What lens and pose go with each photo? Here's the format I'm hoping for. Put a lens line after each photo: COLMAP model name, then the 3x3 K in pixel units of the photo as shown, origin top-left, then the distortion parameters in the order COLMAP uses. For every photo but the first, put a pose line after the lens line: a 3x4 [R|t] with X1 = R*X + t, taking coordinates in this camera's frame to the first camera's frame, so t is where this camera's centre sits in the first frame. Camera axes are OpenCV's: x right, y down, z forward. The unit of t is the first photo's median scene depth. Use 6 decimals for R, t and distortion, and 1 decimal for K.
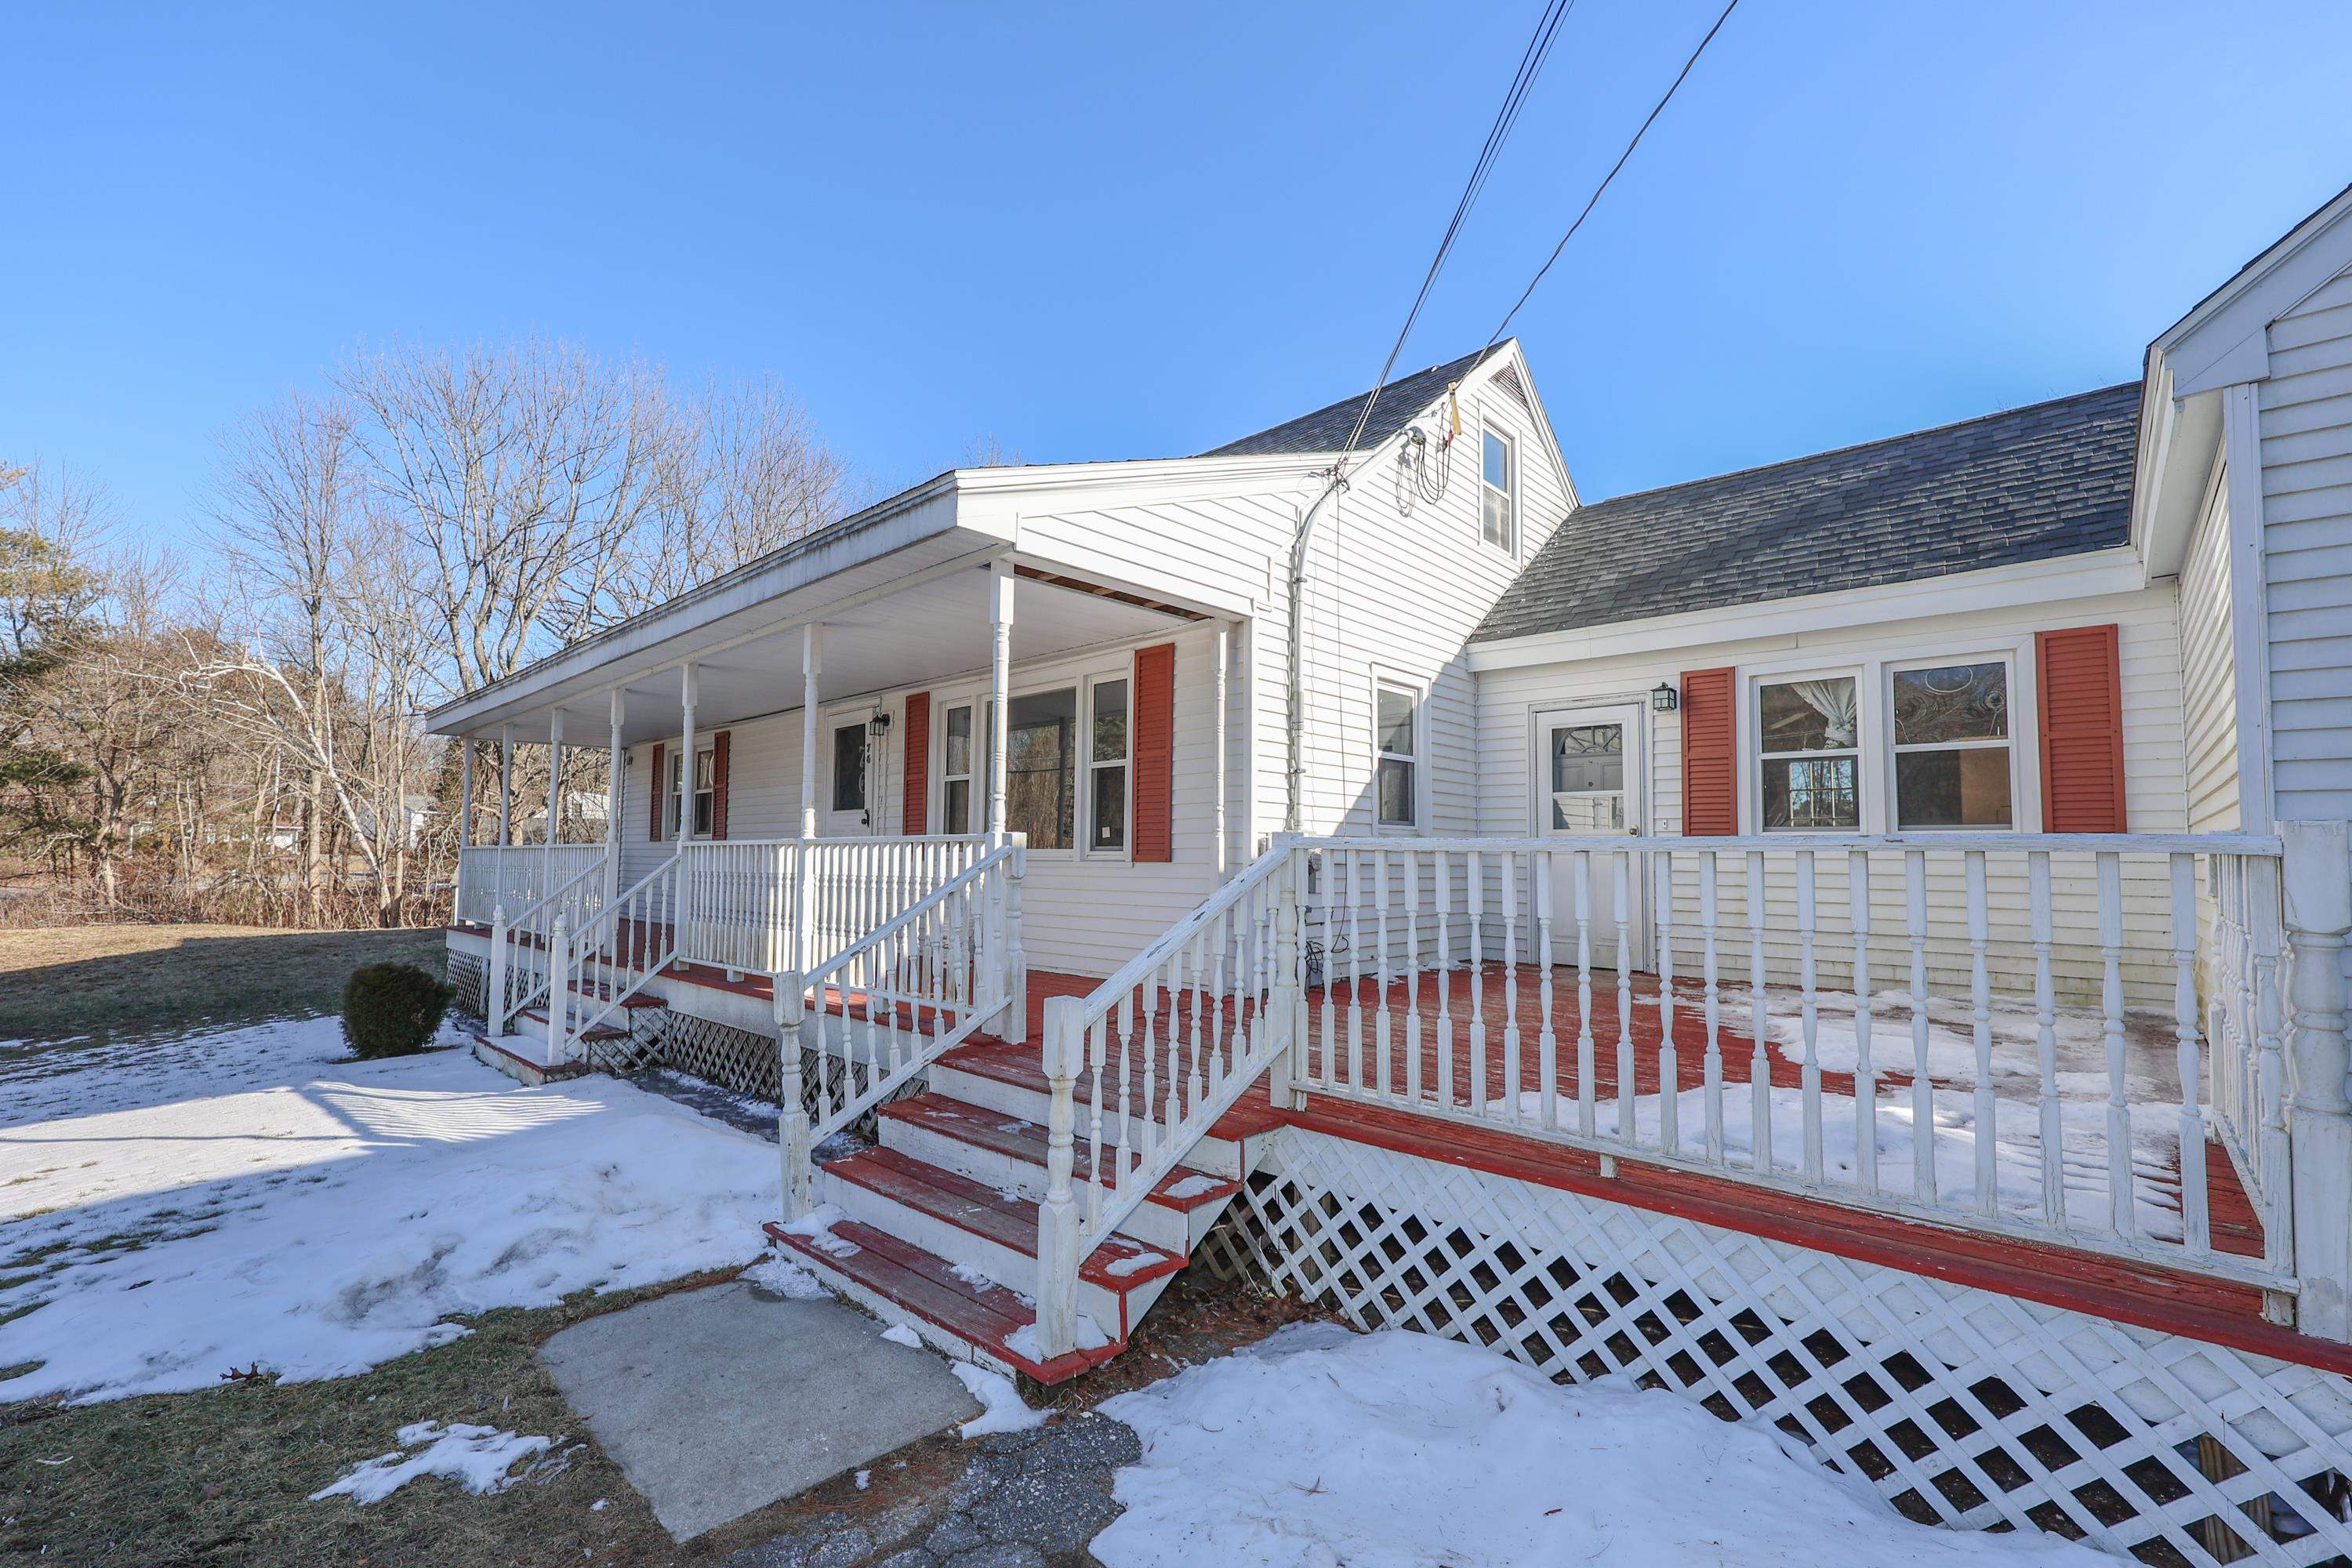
lens RADIAL K [[1035.5, 0, 1177.8], [0, 1035.5, 799.2], [0, 0, 1]] dist [0.001261, 0.000051]
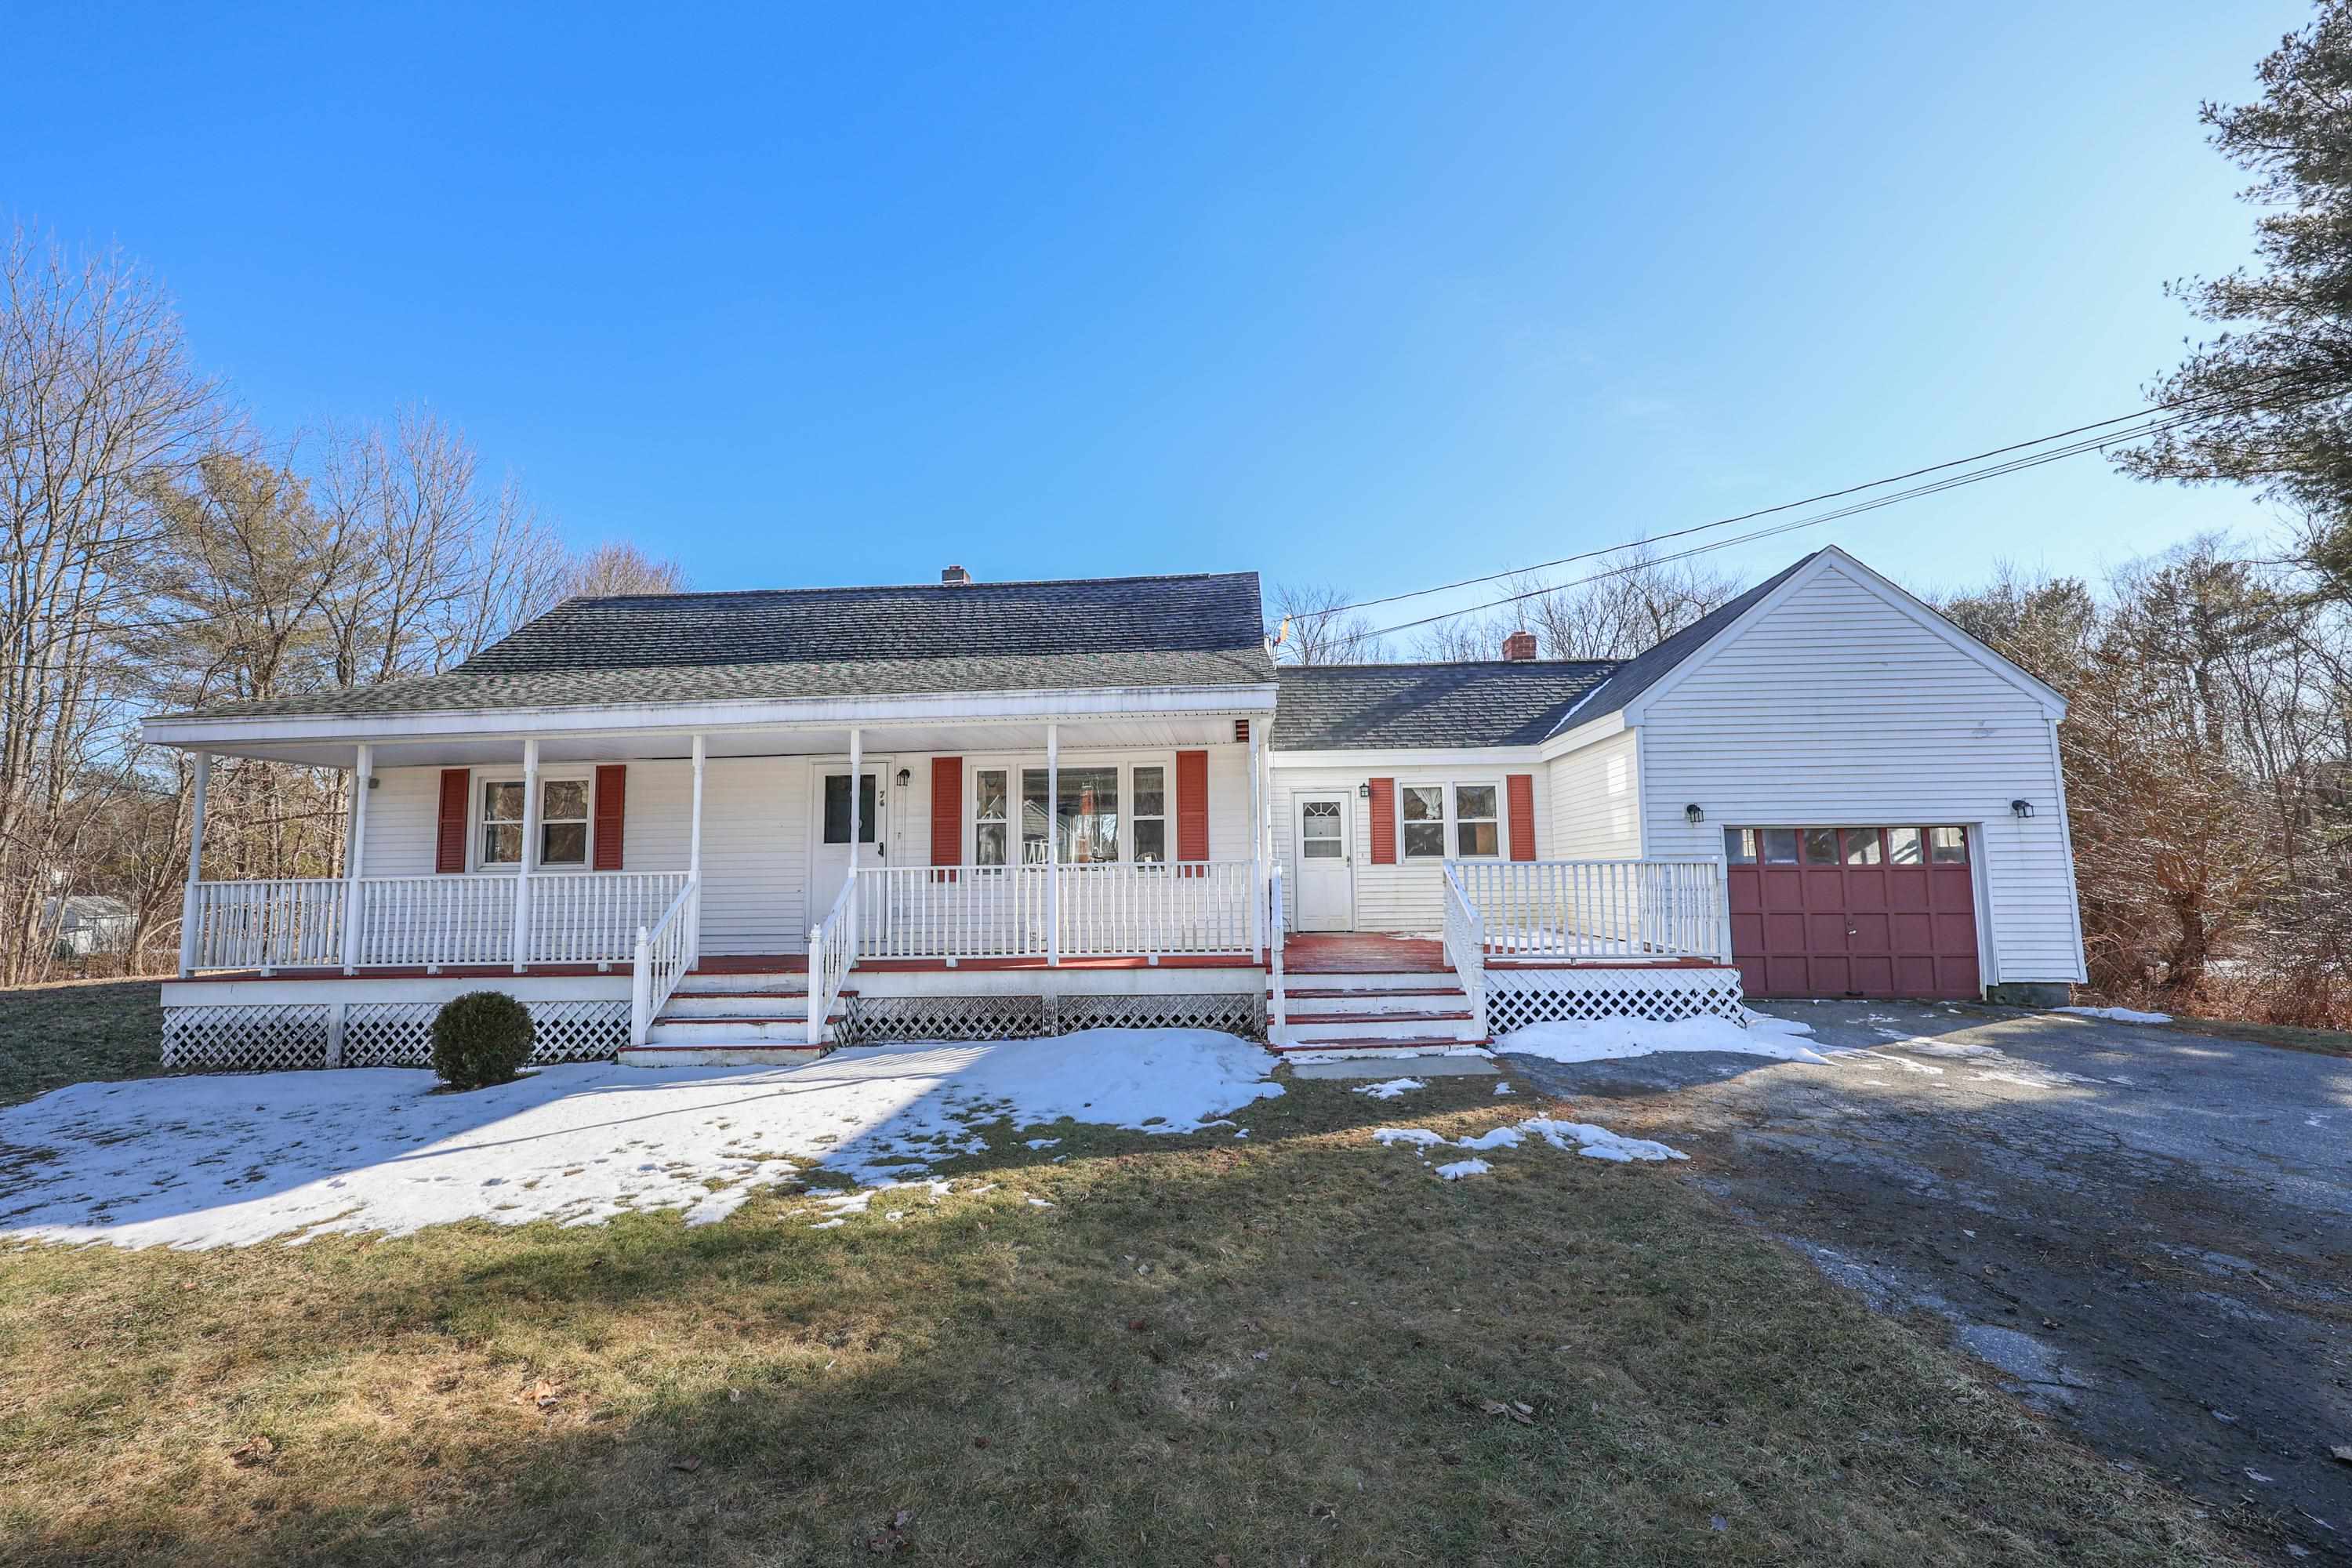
lens RADIAL K [[962.7, 0, 1180.6], [0, 962.7, 789.8], [0, 0, 1]] dist [0.001448, 0.000277]
pose [[0.773855, 0.046915, 0.631623, -0.963677], [-0.011741, 0.998144, -0.059754, 0.014610], [-0.633254, 0.038825, 0.772970, -0.201750]]
